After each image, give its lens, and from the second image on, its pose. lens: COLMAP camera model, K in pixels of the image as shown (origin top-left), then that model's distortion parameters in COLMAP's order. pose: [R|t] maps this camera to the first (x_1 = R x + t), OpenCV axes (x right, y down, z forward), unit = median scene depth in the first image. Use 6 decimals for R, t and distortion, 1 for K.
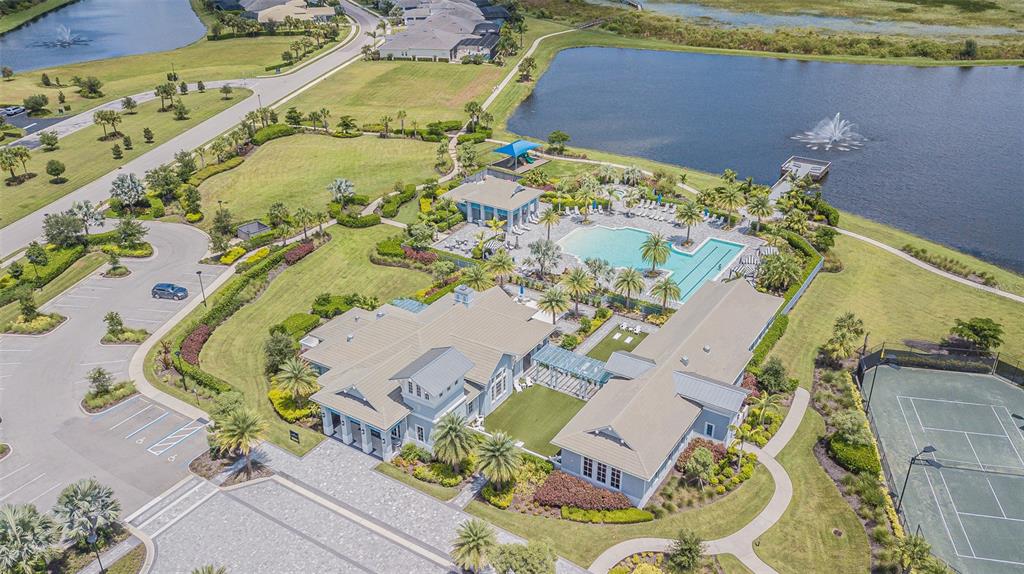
lens RADIAL K [[823.1, 0, 512.0], [0, 823.1, 287.0], [0, 0, 1]] dist [0.069762, -0.146347]
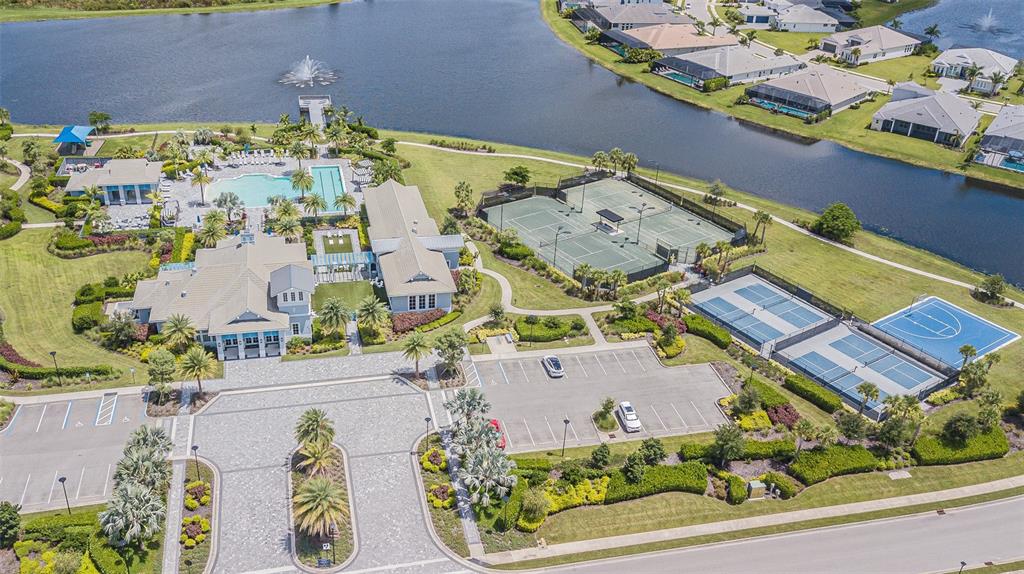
lens RADIAL K [[914.2, 0, 512.0], [0, 914.2, 287.0], [0, 0, 1]] dist [0.090999, -0.309717]
pose [[0.685913, -0.311521, 0.657631, -0.507103], [0.280895, 0.947035, 0.155638, -0.016012], [-0.671284, 0.077971, 0.737088, -0.229911]]
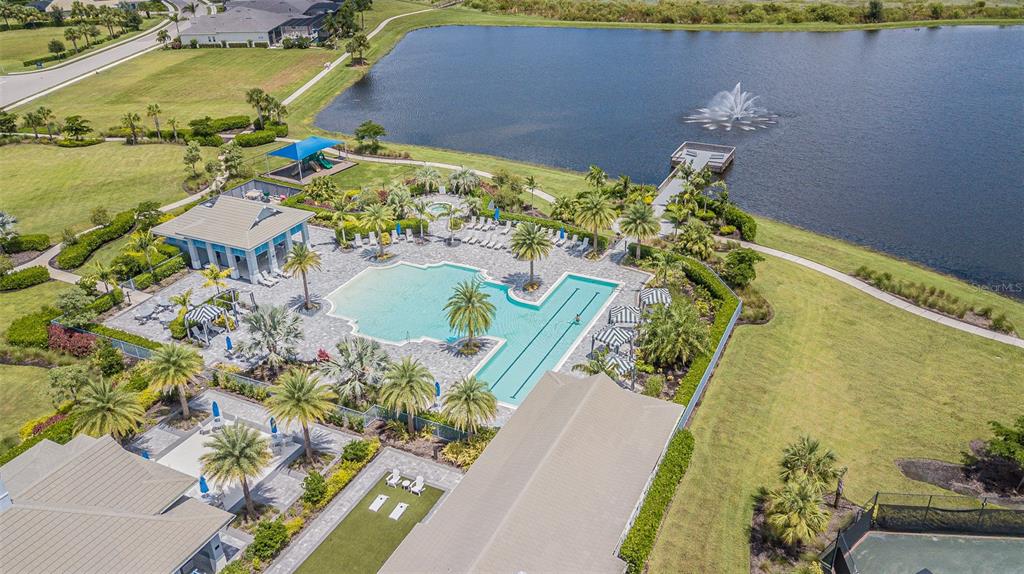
lens RADIAL K [[792.8, 0, 512.0], [0, 792.8, 287.0], [0, 0, 1]] dist [0.008758, -0.007144]
pose [[0.992991, -0.067449, 0.097052, 0.126448], [0.066655, 0.997711, 0.011400, -0.054952], [-0.097598, -0.004851, 0.995214, 0.363890]]
